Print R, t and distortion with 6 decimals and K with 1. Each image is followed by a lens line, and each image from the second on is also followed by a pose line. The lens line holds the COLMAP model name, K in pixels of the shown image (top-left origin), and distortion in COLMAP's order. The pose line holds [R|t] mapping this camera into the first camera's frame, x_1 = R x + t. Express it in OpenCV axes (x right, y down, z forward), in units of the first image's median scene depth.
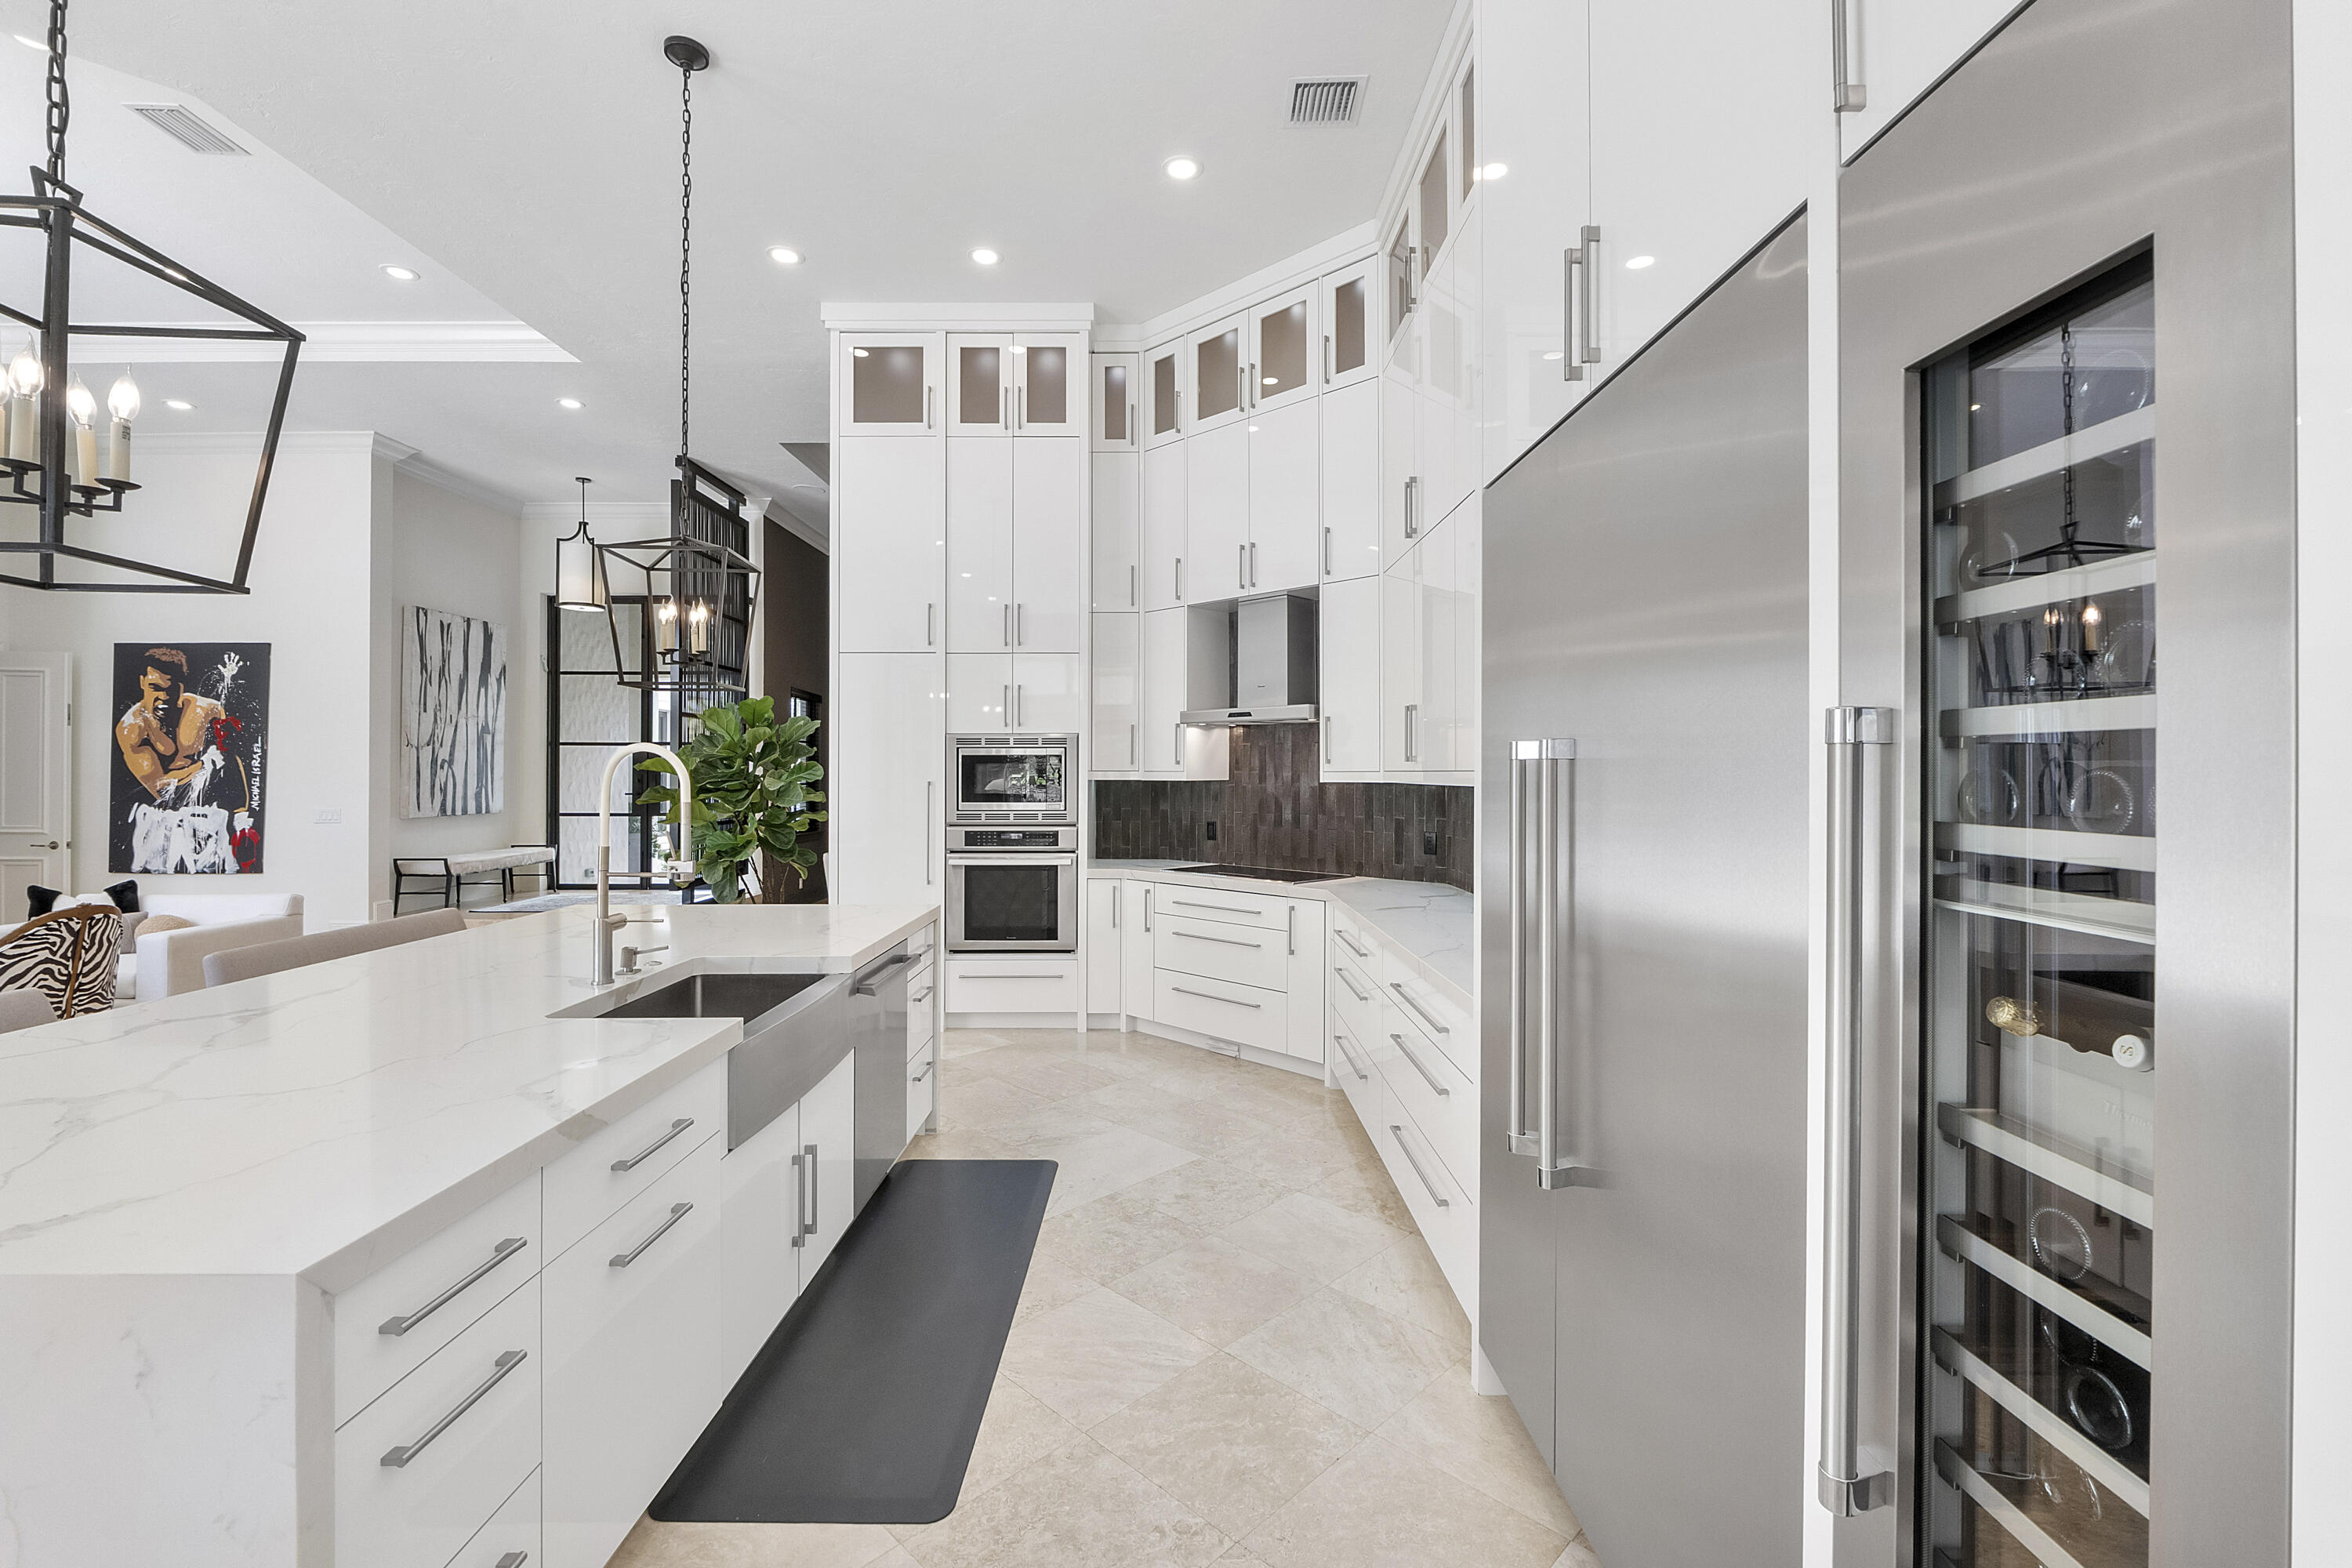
lens RADIAL K [[1009.6, 0, 1178.1], [0, 1009.6, 776.3], [0, 0, 1]] dist [-0.001716, -0.000235]
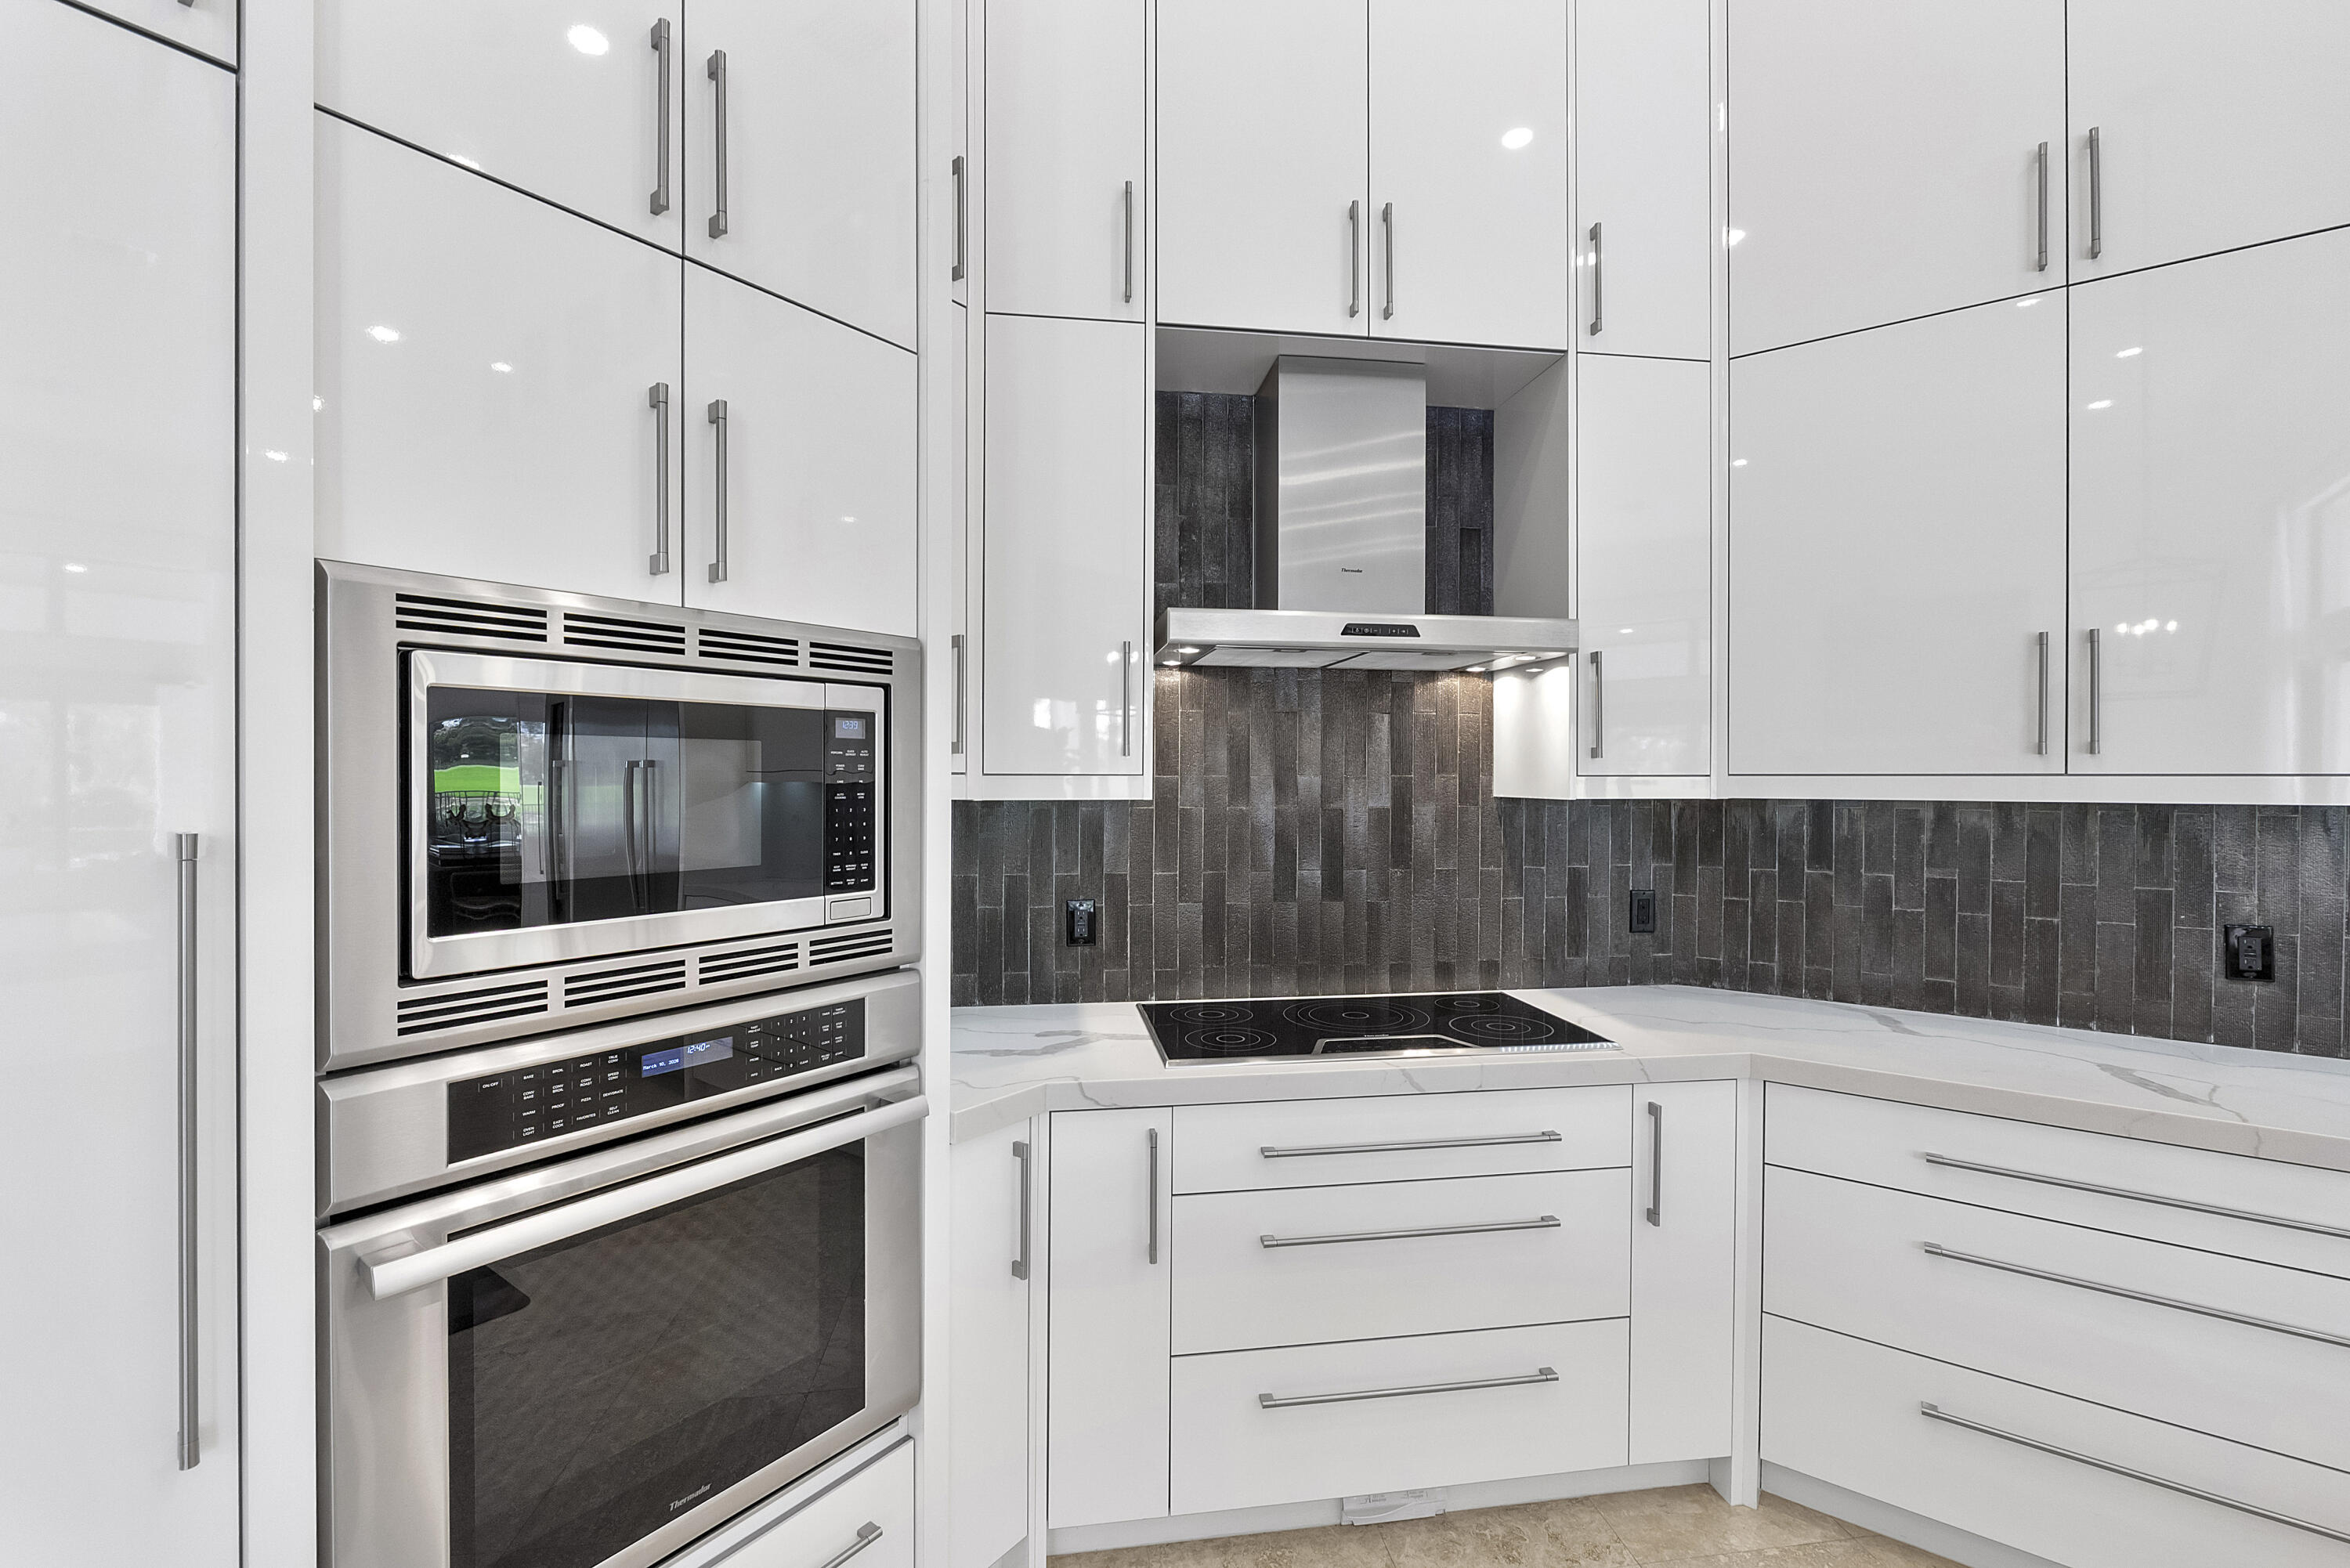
lens RADIAL K [[1008.7, 0, 1176.0], [0, 1008.7, 783.2], [0, 0, 1]] dist [-0.001716, -0.000235]
pose [[0.603379, -0.008066, 0.797414, -0.280428], [-0.000208, 0.999947, 0.010271, -0.005159], [-0.797455, -0.006363, 0.603345, 0.775112]]
